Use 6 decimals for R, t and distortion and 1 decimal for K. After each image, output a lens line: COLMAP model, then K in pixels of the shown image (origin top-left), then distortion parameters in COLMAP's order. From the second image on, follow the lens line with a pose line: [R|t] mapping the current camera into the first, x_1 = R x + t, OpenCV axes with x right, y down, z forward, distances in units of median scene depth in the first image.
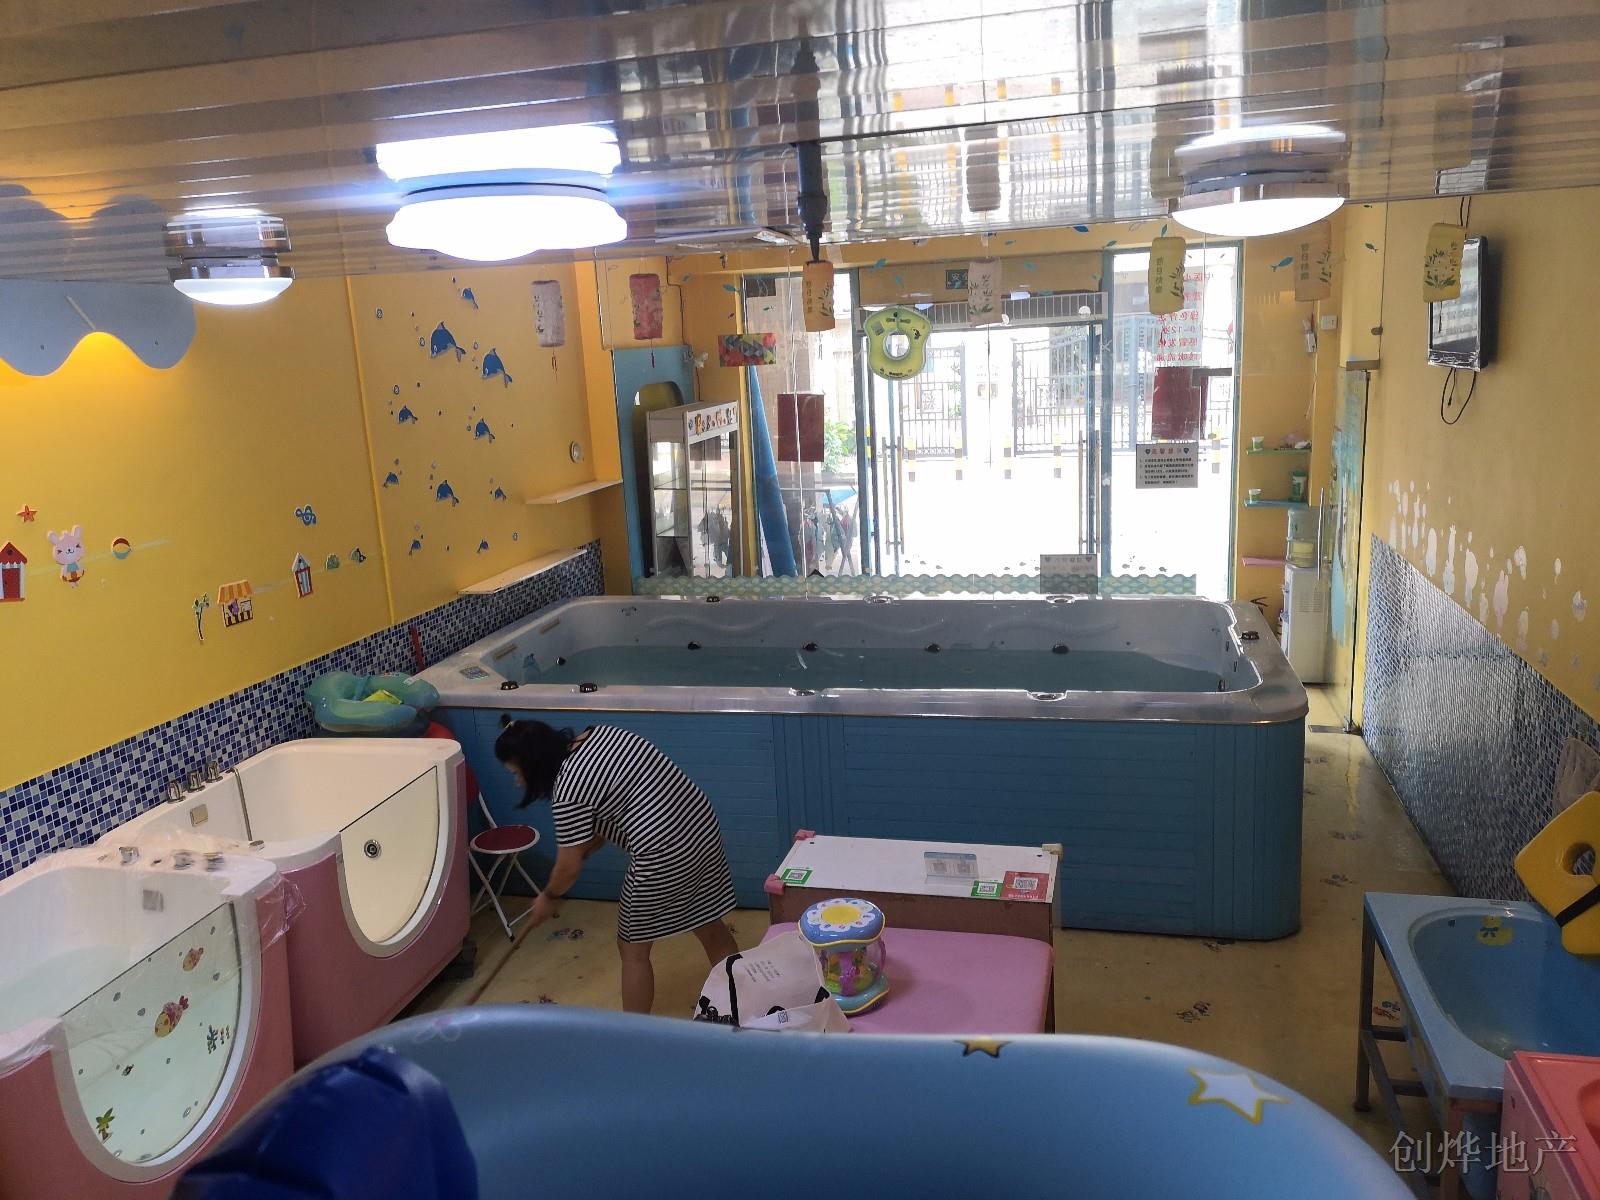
lens RADIAL K [[1210.4, 0, 804.4], [0, 1210.4, 601.0], [0, 0, 1]] dist [0.039049, -0.024431]
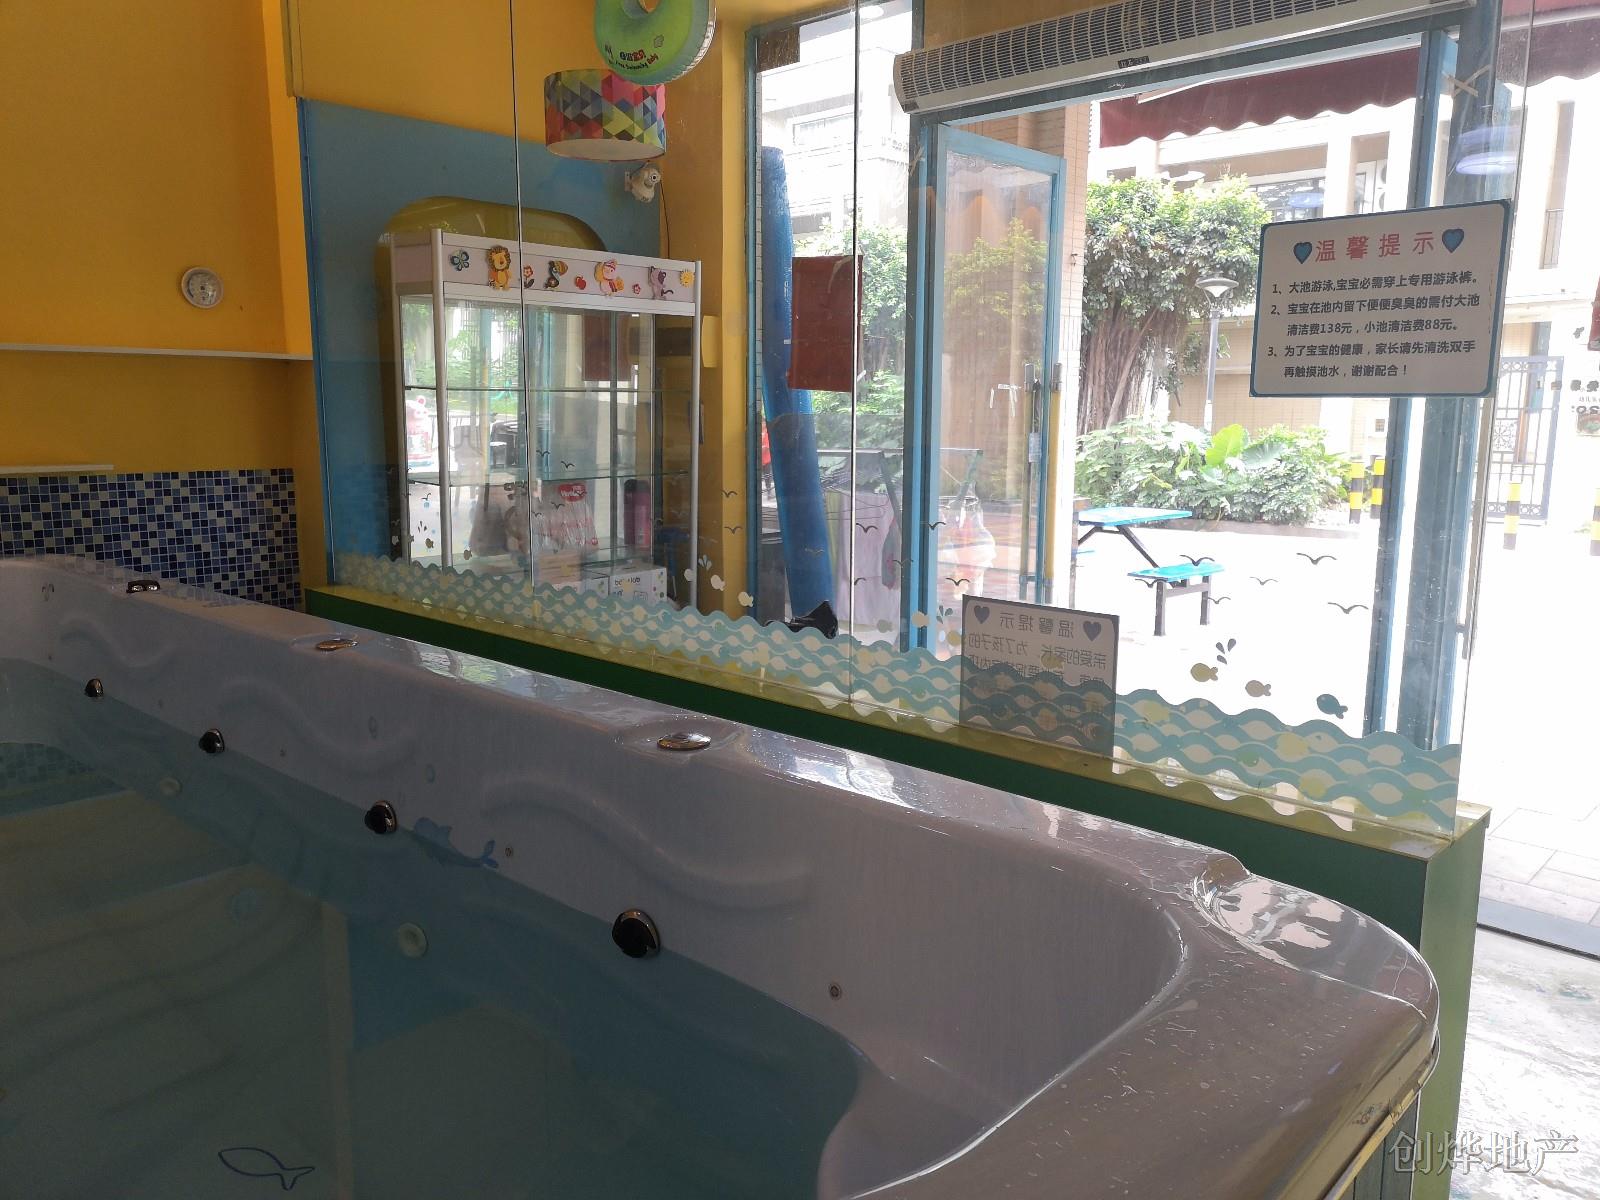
lens RADIAL K [[1210.4, 0, 797.6], [0, 1210.4, 599.0], [0, 0, 1]] dist [0.039049, -0.024431]
pose [[0.867749, 0.132927, -0.478896, 0.313031], [-0.153017, 0.988219, -0.002962, -0.029921], [0.472861, 0.075849, 0.877867, 0.695379]]
